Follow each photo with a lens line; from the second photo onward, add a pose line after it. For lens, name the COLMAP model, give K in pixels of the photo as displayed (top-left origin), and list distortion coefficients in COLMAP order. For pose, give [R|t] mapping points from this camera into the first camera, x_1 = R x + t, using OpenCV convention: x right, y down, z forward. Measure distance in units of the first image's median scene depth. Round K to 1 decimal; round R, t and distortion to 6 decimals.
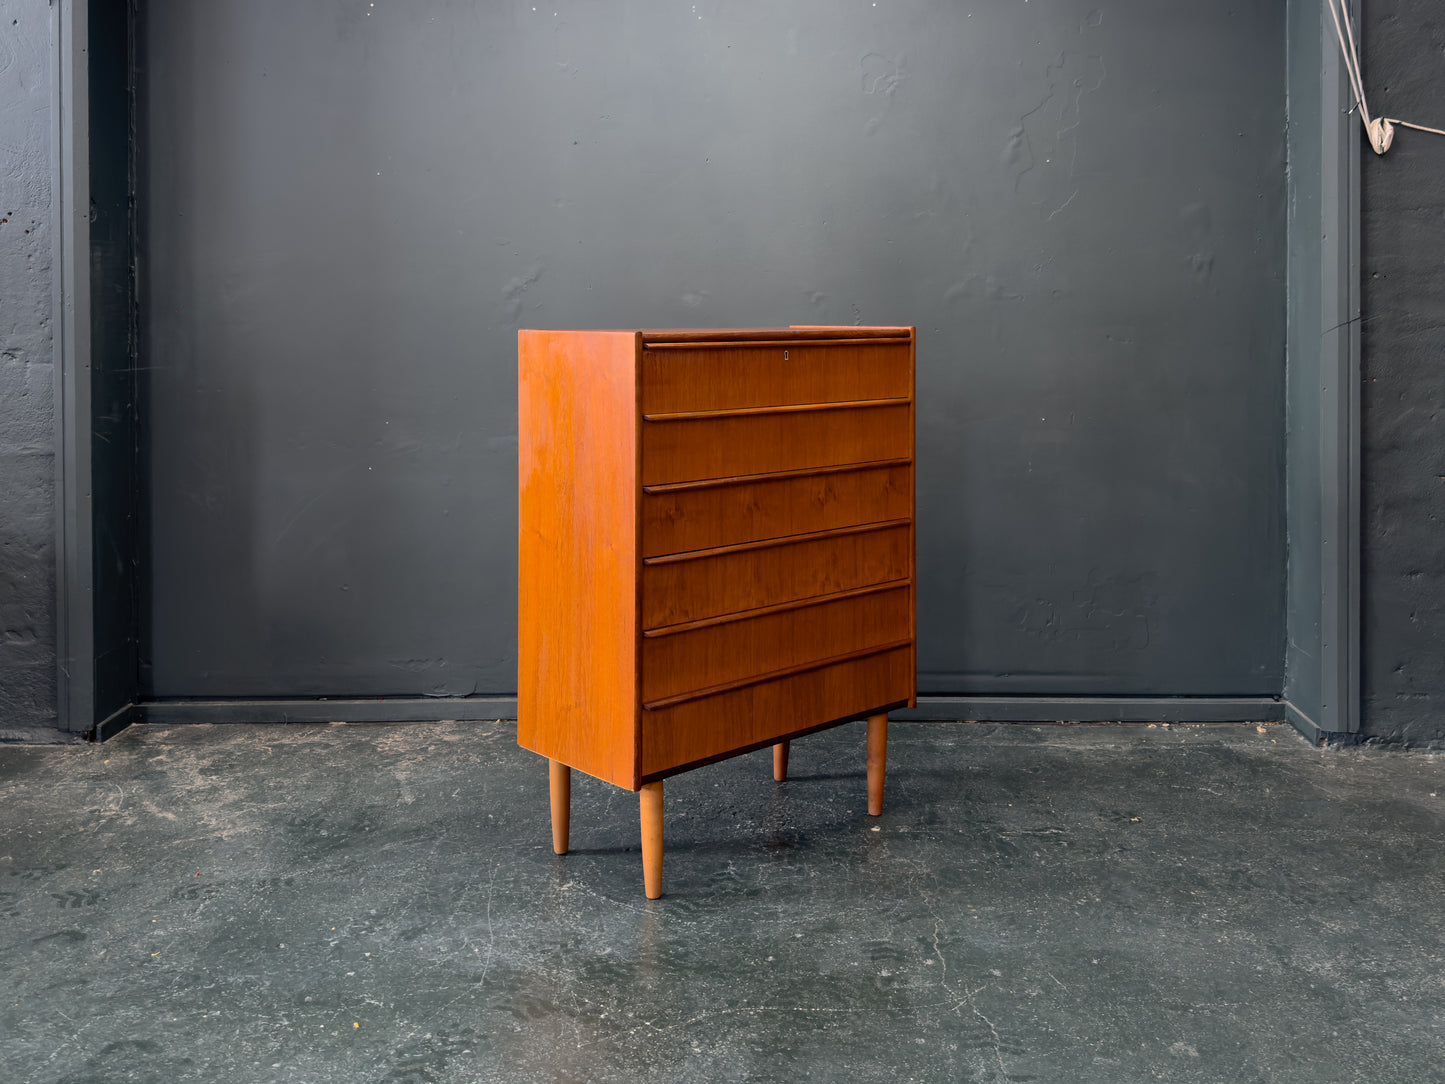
lens RADIAL K [[1368.3, 0, 730.8], [0, 1368.3, 317.0], [0, 0, 1]] dist [0.069043, -0.089494]
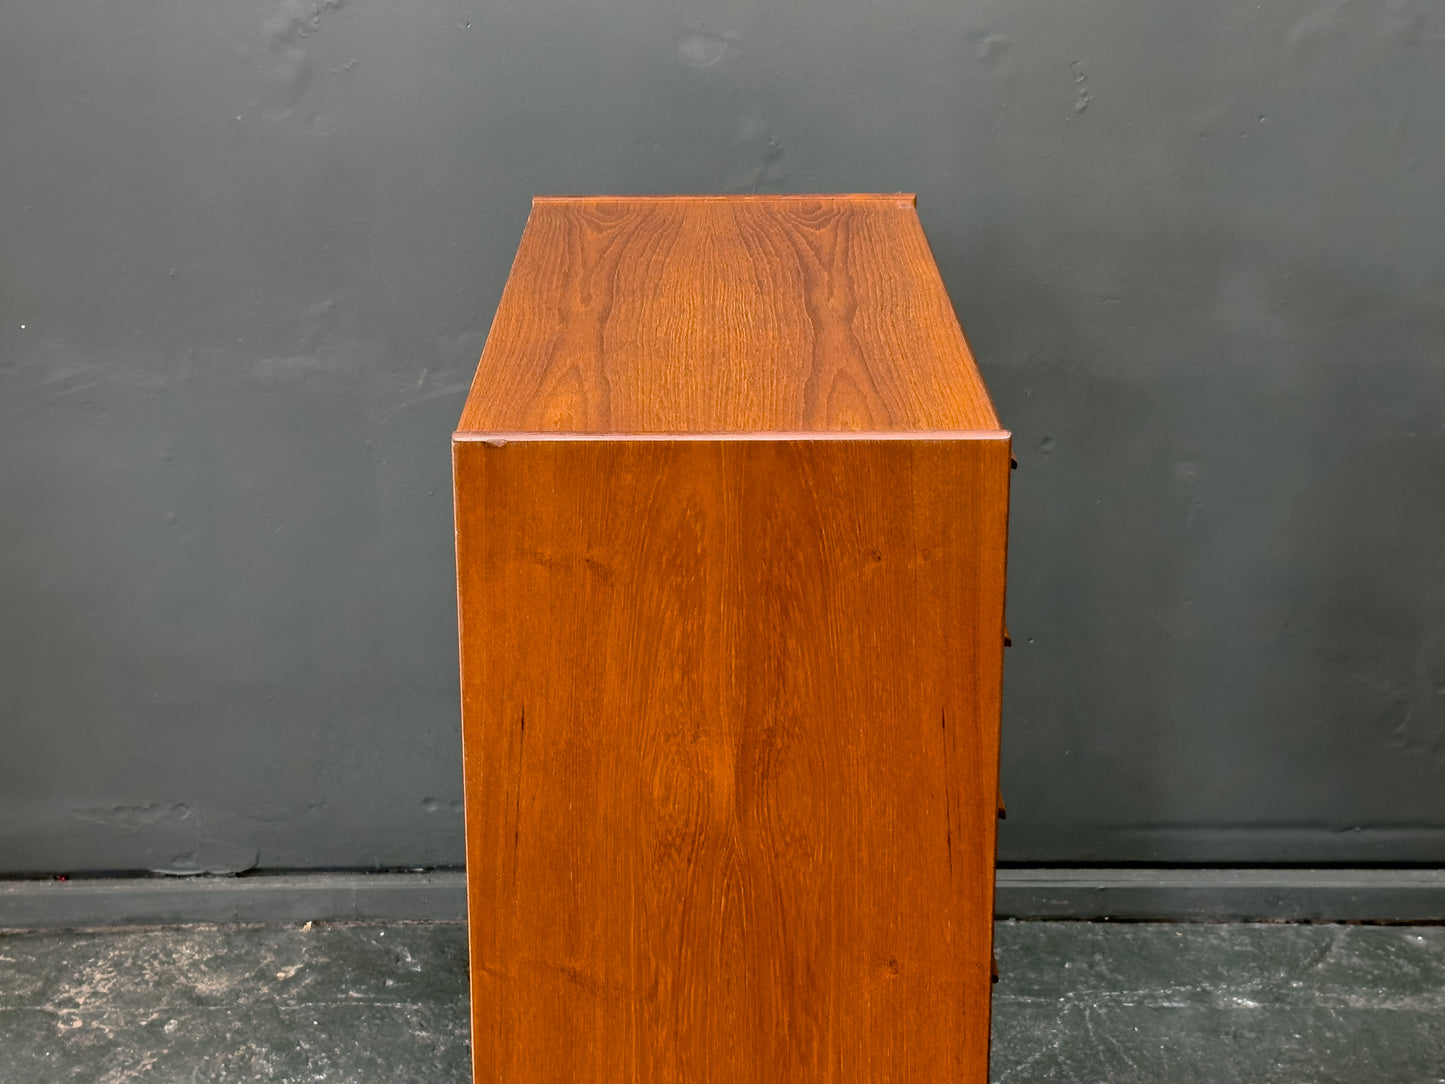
lens RADIAL K [[2318.5, 0, 720.3], [0, 2318.5, 445.2], [0, 0, 1]] dist [0.163977, -0.329300]
pose [[0.999915, -0.004877, 0.012088, -0.040211], [0.001043, 0.954345, 0.298703, -0.142059], [-0.012993, -0.298665, 0.954270, 0.318918]]
